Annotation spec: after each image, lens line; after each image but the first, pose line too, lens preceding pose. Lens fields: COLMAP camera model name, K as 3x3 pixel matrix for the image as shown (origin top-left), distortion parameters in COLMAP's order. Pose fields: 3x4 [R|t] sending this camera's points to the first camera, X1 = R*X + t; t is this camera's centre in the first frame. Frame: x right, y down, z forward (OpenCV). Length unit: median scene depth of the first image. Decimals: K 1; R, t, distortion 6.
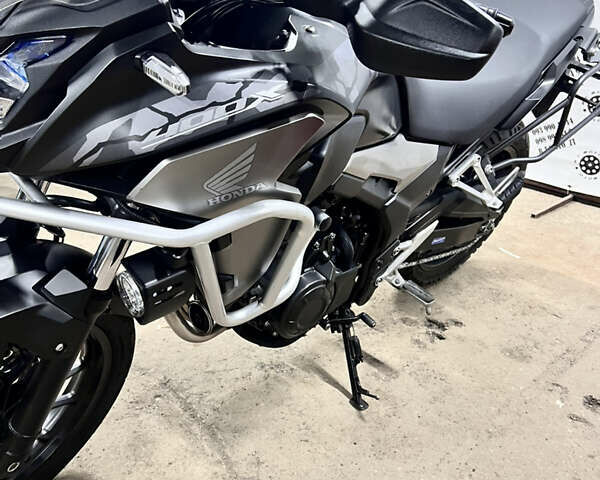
lens RADIAL K [[641.7, 0, 300.0], [0, 641.7, 240.0], [0, 0, 1]] dist [-0.002230, -0.012952]
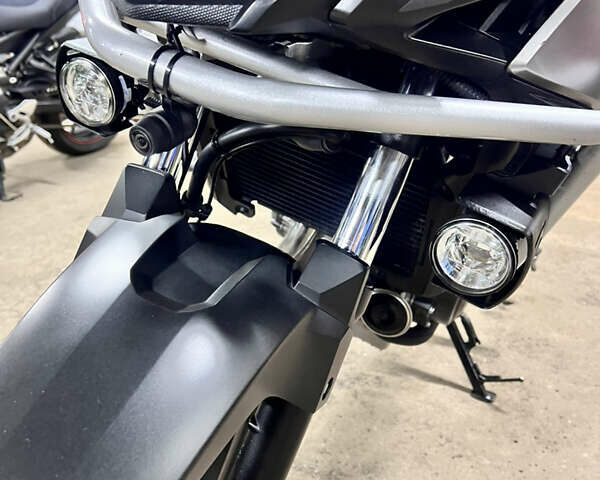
lens RADIAL K [[641.7, 0, 300.0], [0, 641.7, 240.0], [0, 0, 1]] dist [-0.002230, -0.012952]
pose [[0.941695, -0.187967, 0.279067, -0.320961], [0.198546, 0.980042, -0.009870, 0.024457], [-0.271642, 0.064702, 0.960221, 0.273440]]
